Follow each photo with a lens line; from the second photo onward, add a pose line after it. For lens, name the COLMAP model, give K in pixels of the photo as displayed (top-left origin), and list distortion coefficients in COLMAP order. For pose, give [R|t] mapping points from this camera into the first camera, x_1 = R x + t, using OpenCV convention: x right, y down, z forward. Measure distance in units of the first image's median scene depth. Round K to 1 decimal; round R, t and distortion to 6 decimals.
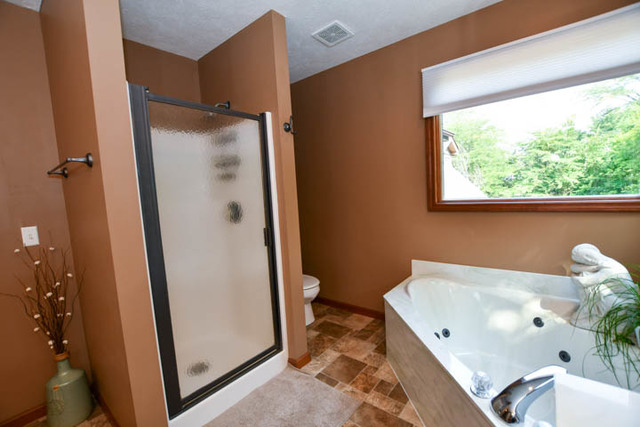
lens RADIAL K [[279.7, 0, 320.0], [0, 279.7, 213.2], [0, 0, 1]] dist [-0.001071, -0.000093]
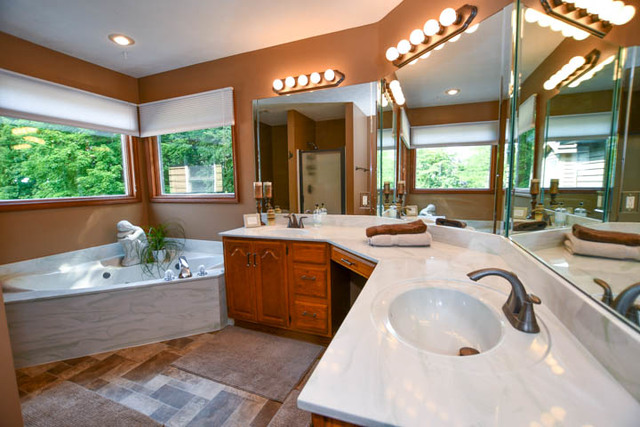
lens RADIAL K [[279.7, 0, 317.2], [0, 279.7, 214.4], [0, 0, 1]] dist [-0.001071, -0.000093]
pose [[-0.295320, -0.042264, 0.954463, -1.105121], [0.105061, 0.991526, 0.076412, 0.062714], [-0.949604, 0.122843, -0.288377, 0.316756]]
